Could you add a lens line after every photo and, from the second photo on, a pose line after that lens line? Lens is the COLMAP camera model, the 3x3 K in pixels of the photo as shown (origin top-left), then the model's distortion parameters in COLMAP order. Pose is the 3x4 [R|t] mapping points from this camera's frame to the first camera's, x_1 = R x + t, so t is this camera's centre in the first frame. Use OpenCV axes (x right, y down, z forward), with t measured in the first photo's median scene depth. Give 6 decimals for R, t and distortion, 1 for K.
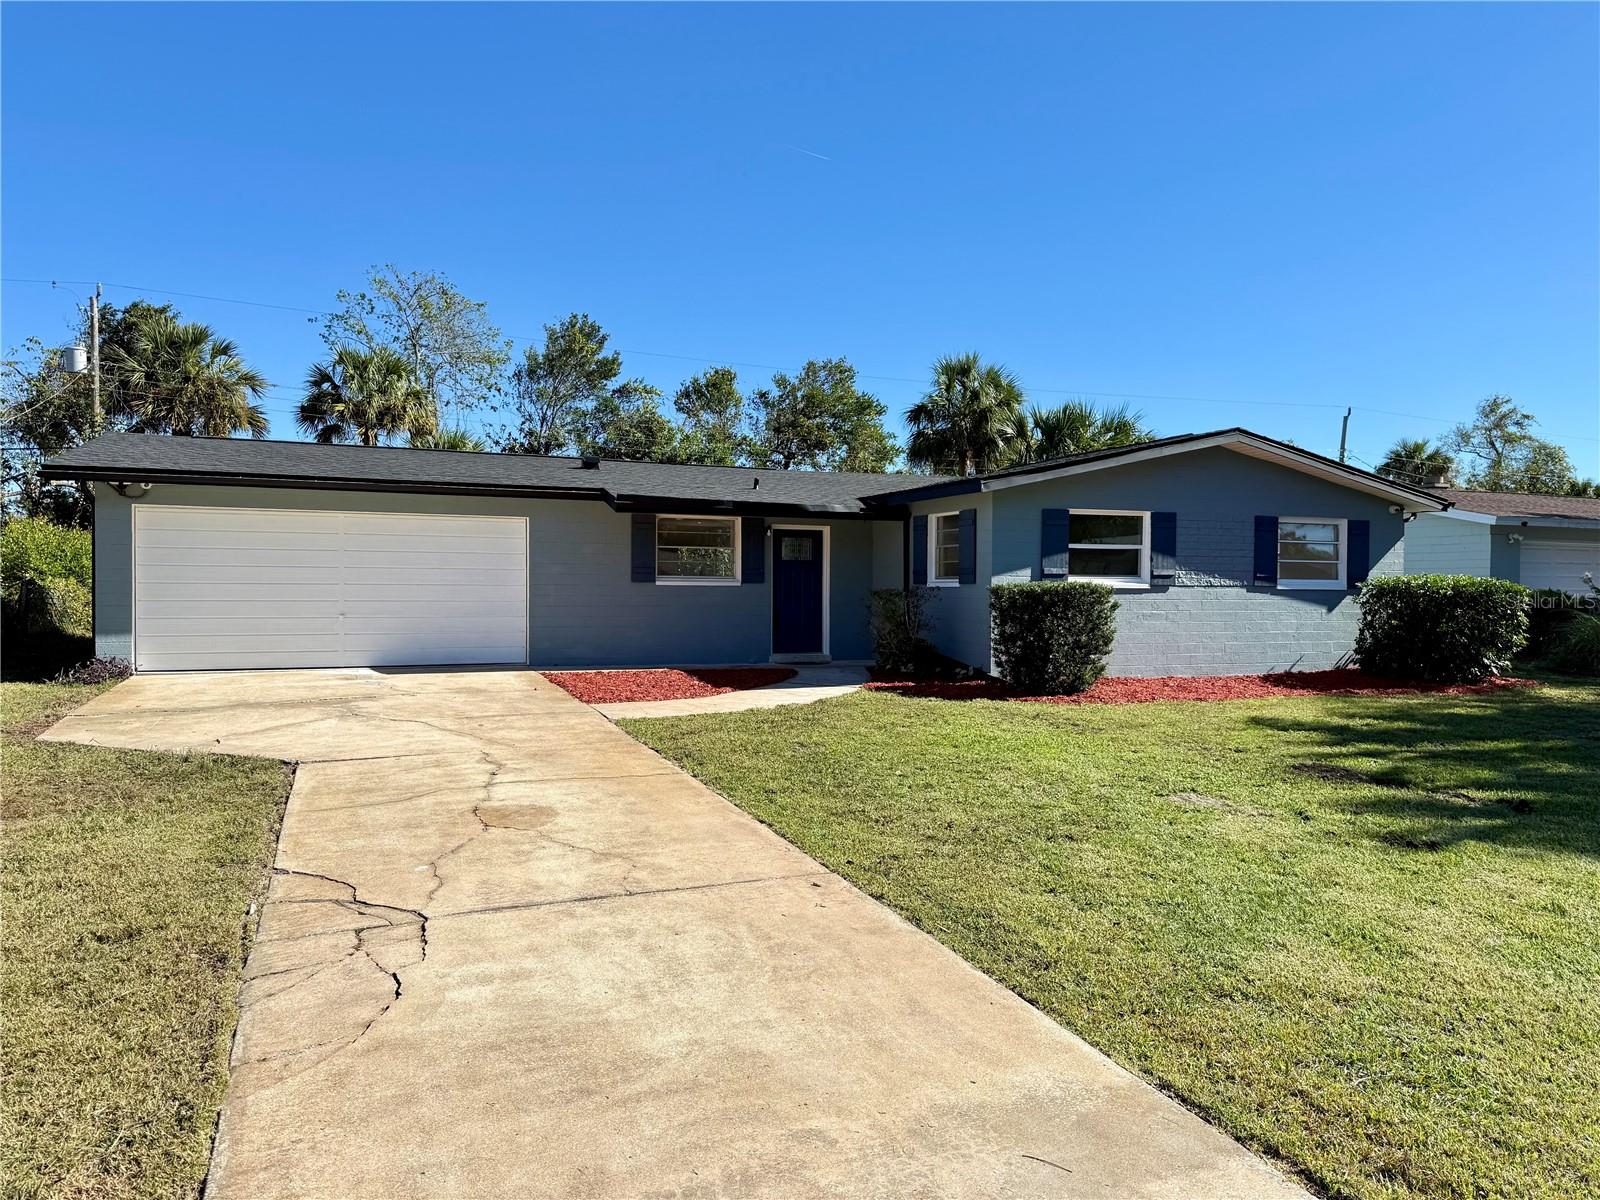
lens RADIAL K [[1123.7, 0, 810.3], [0, 1123.7, 612.8], [0, 0, 1]] dist [0.074816, -0.089089]
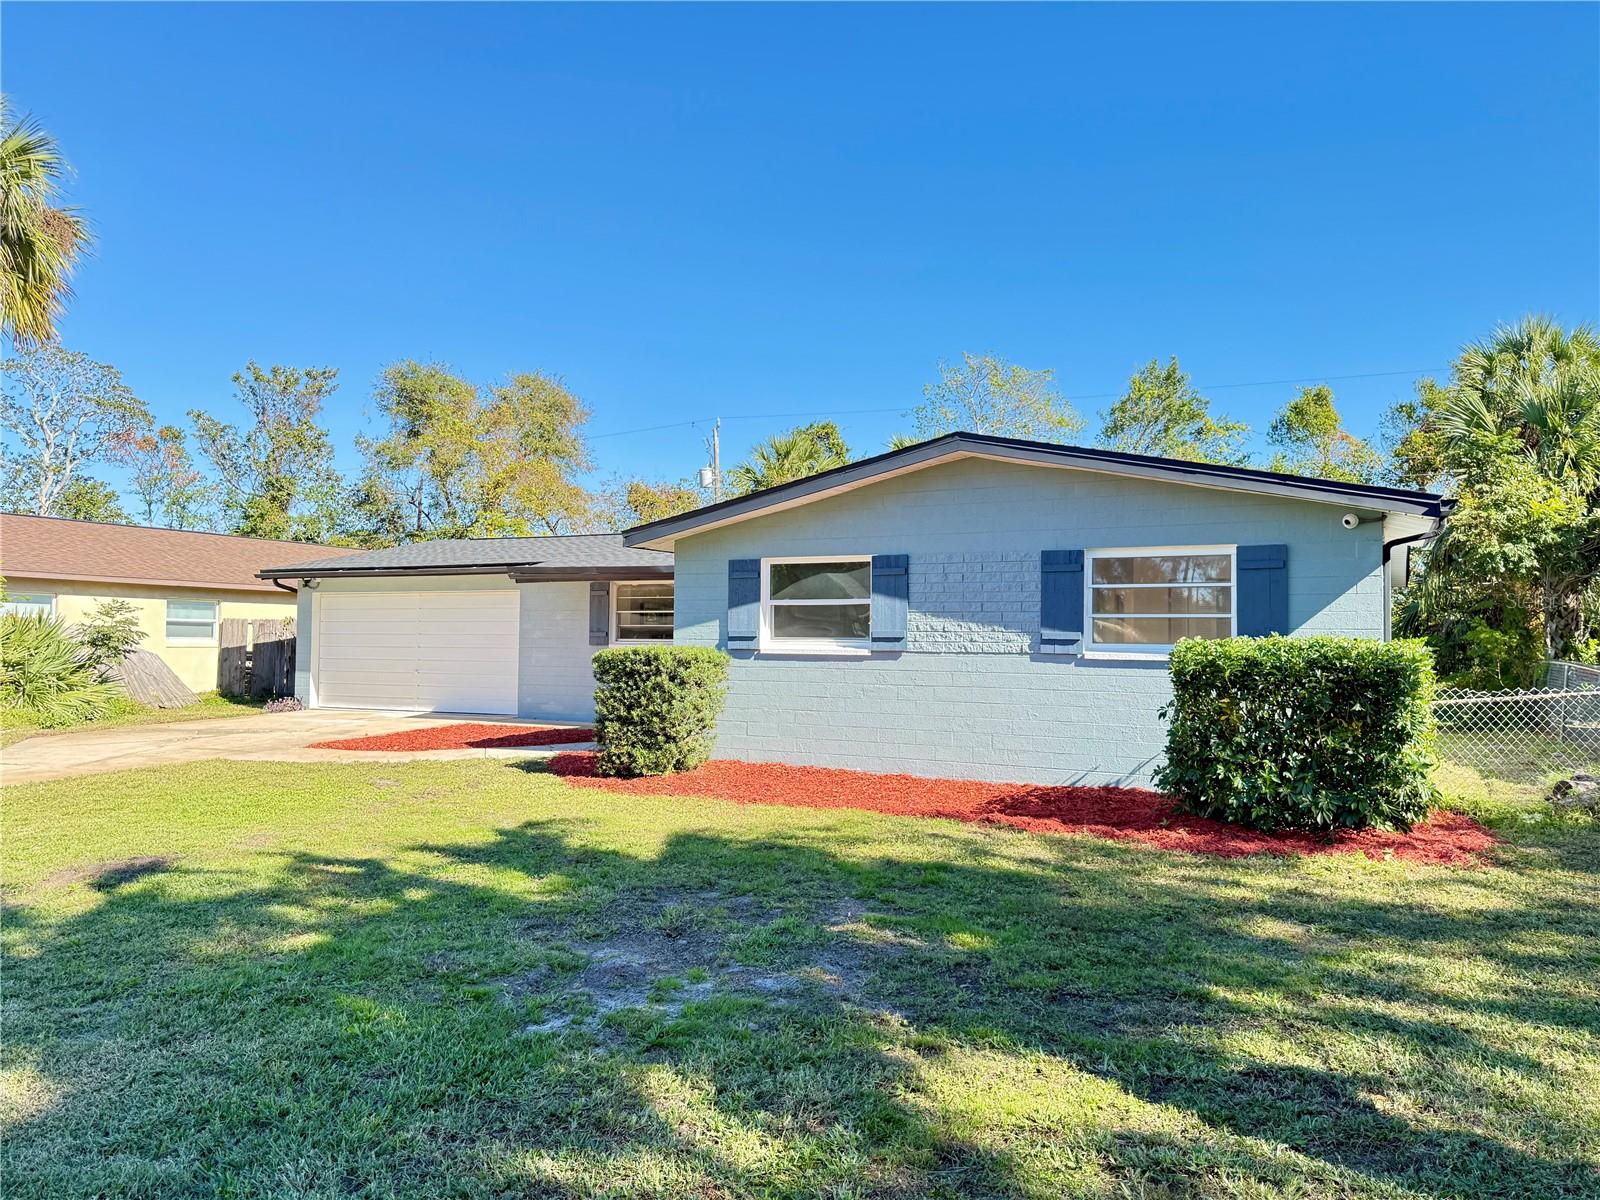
lens RADIAL K [[1123.7, 0, 804.5], [0, 1123.7, 600.8], [0, 0, 1]] dist [0.074816, -0.089089]
pose [[0.652288, -0.028212, -0.757446, 0.823305], [-0.020221, 0.998304, -0.054597, -0.015386], [0.757701, 0.050929, 0.650611, 0.460643]]
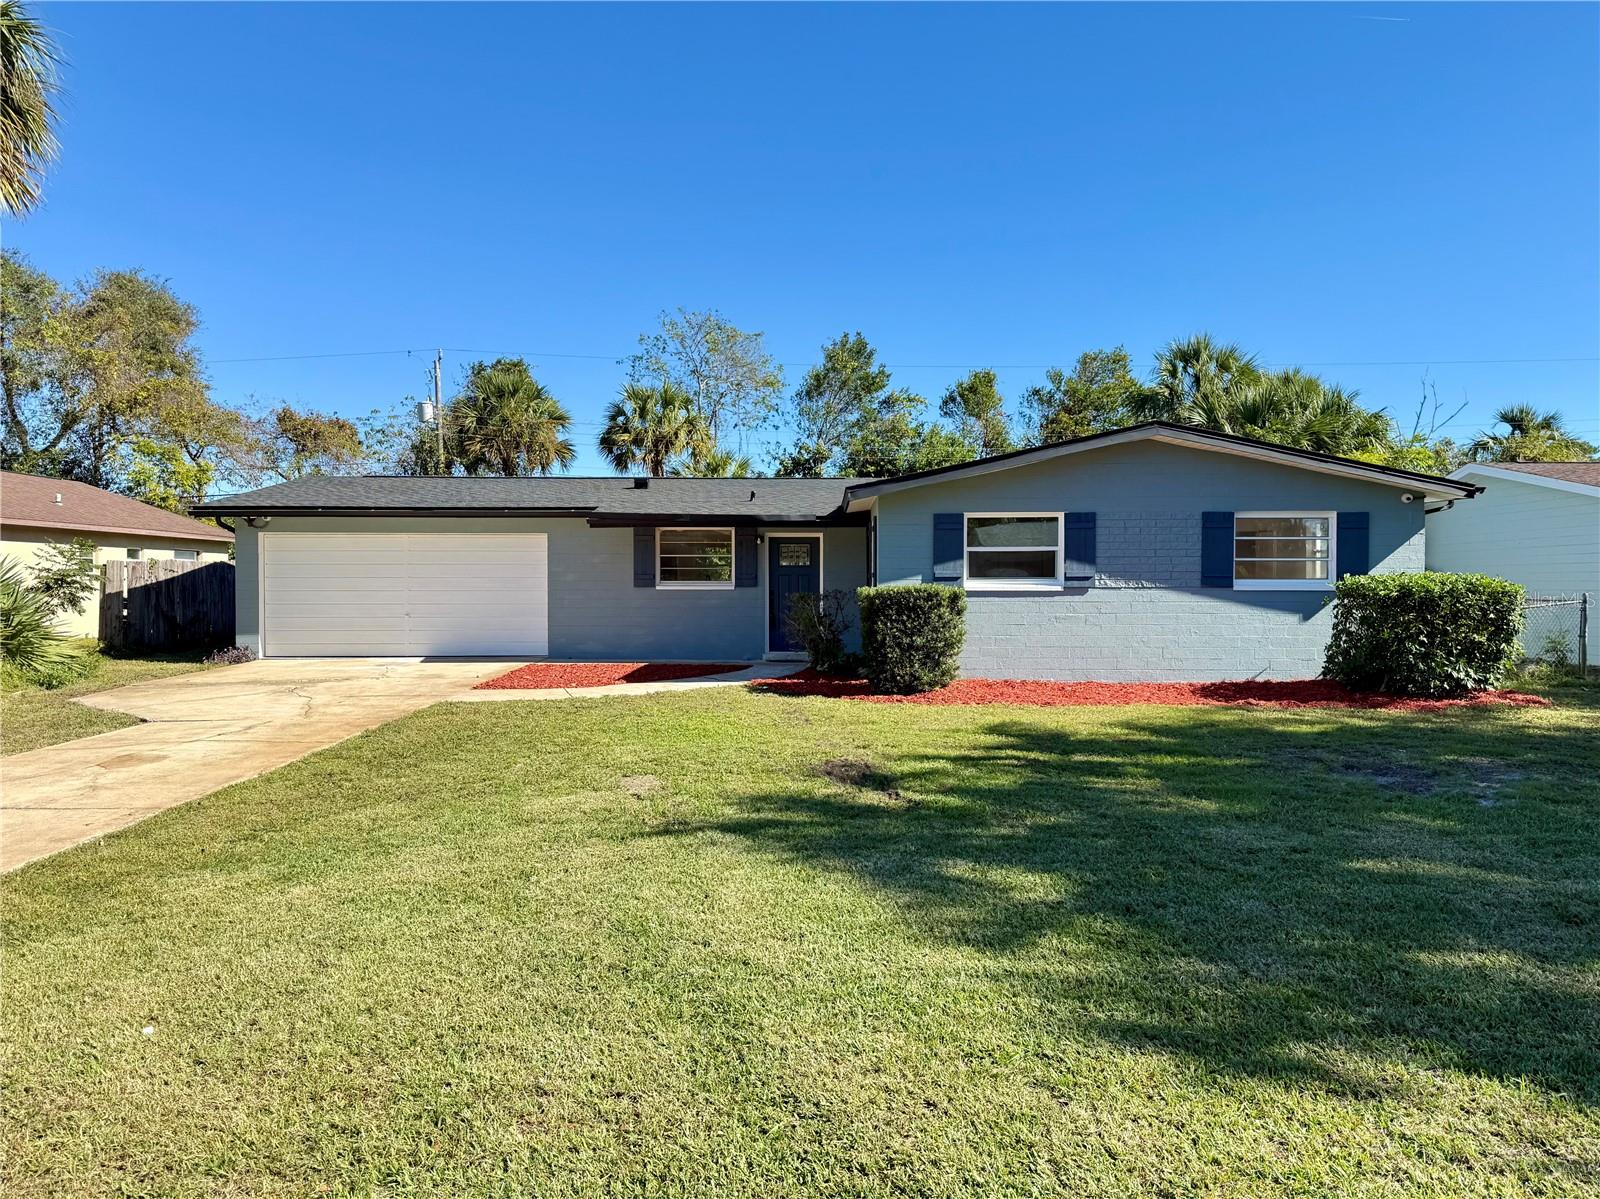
lens RADIAL K [[1123.7, 0, 798.5], [0, 1123.7, 606.1], [0, 0, 1]] dist [0.074816, -0.089089]
pose [[0.916411, 0.000029, -0.400238, 0.467503], [-0.001885, 0.999989, -0.004246, -0.003349], [0.400233, 0.004646, 0.916402, 0.015617]]
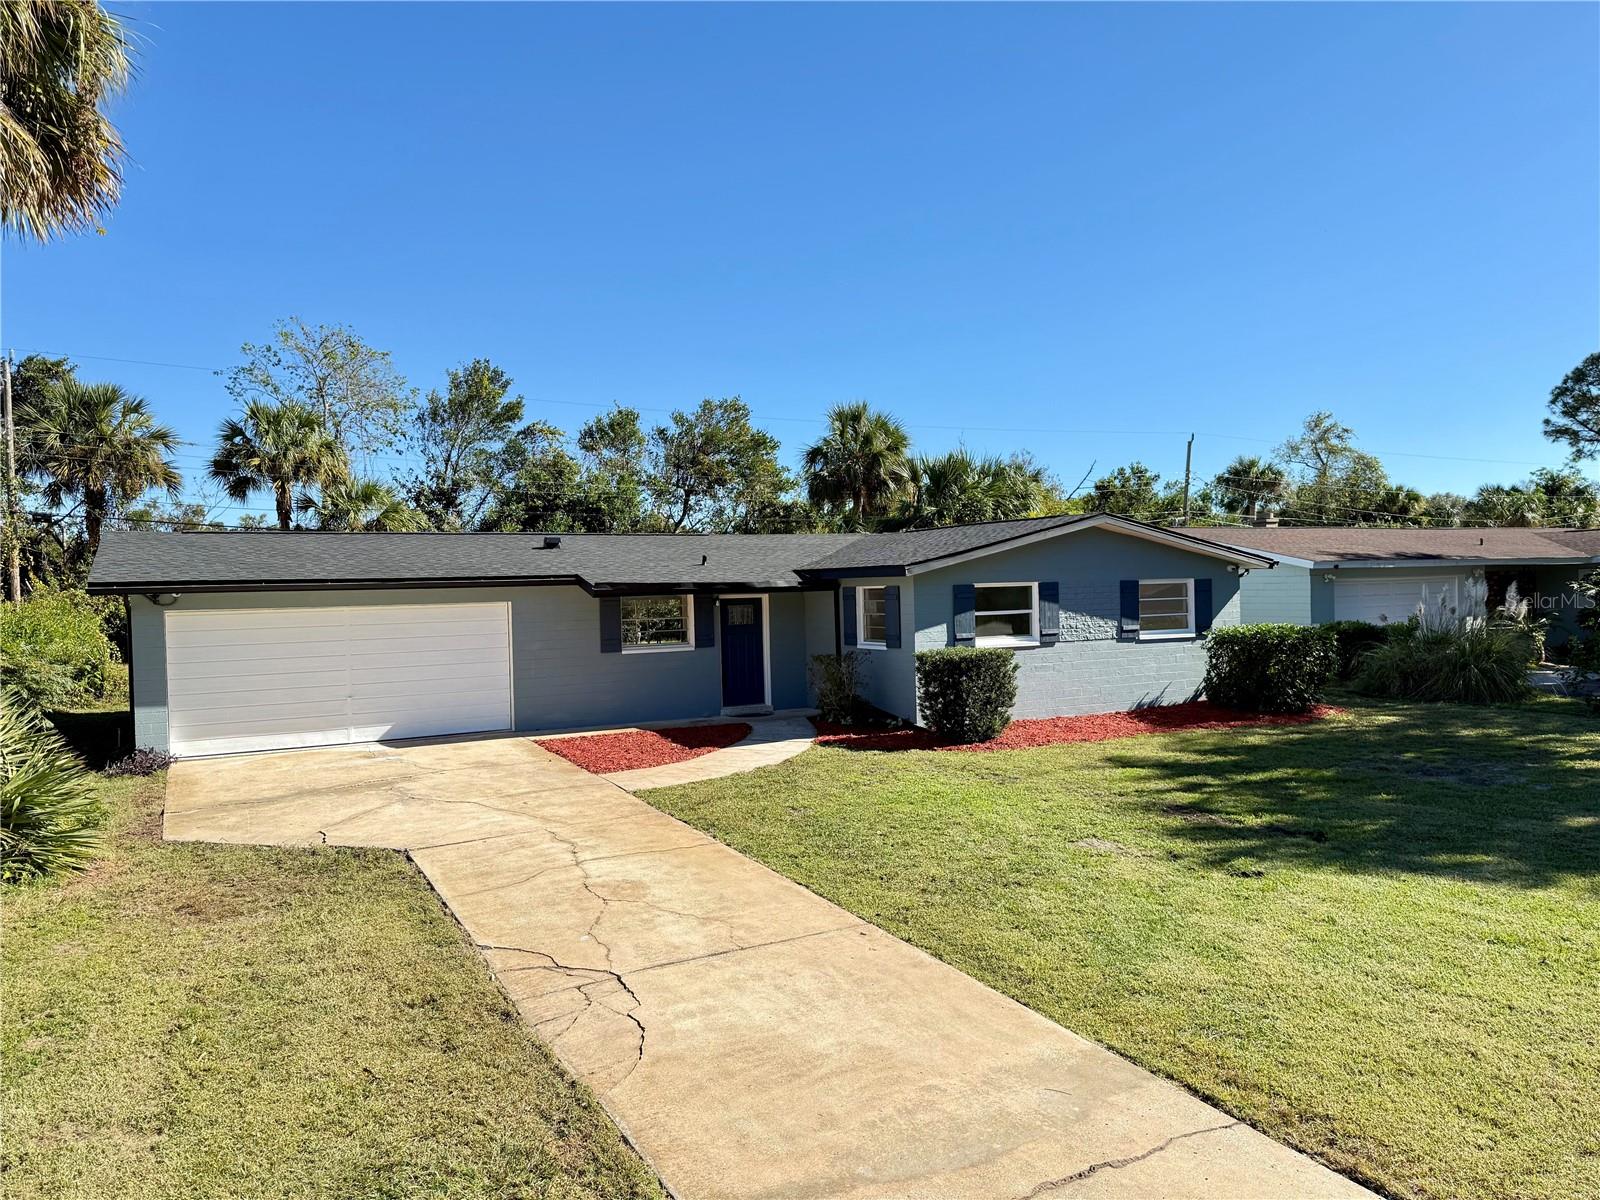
lens RADIAL K [[1123.7, 0, 811.6], [0, 1123.7, 607.8], [0, 0, 1]] dist [0.074816, -0.089089]
pose [[0.993112, -0.032960, 0.112439, -0.075646], [0.033346, 0.999443, -0.001550, -0.065798], [-0.112325, 0.005289, 0.993657, -0.165761]]
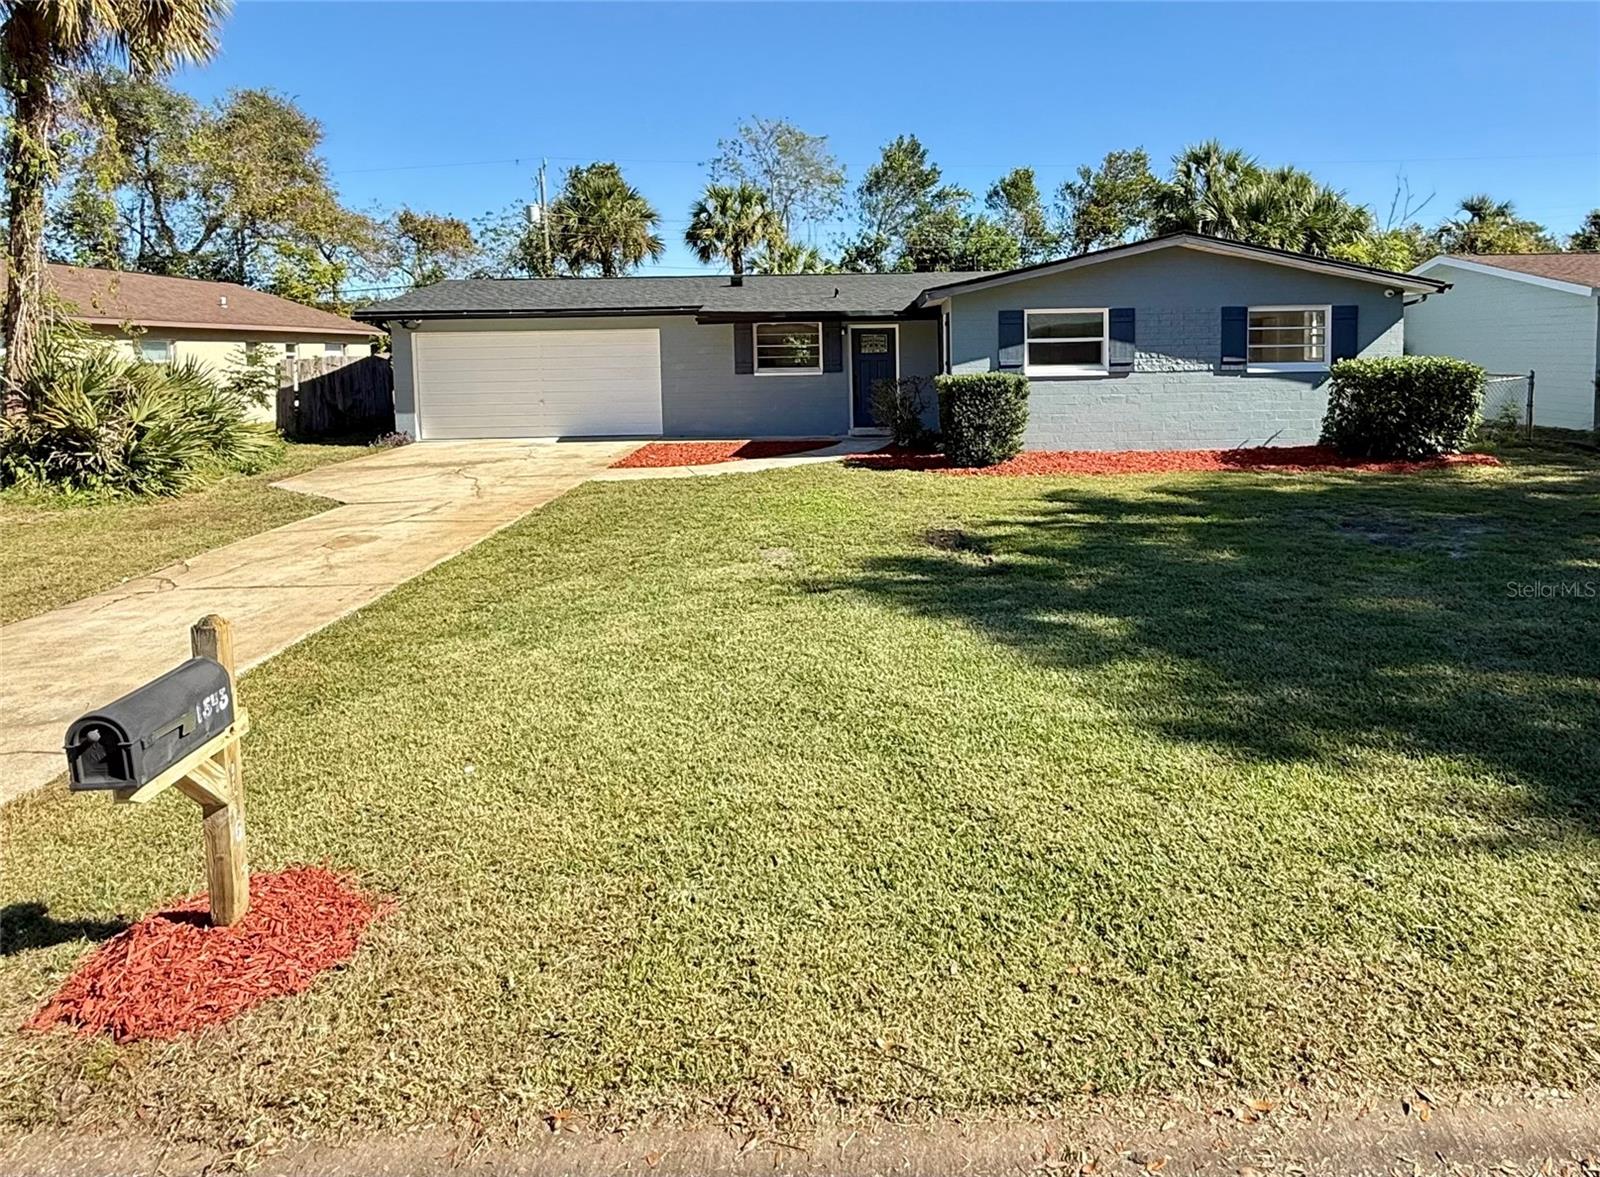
lens RADIAL K [[1002.3, 0, 882.0], [0, 1002.3, 422.6], [0, 0, 1]] dist [-0.010704, 0.012999]
pose [[0.927671, 0.003134, -0.373385, 0.455390], [0.016054, 0.998705, 0.048270, -0.025334], [0.373052, -0.050773, 0.926420, -0.035075]]
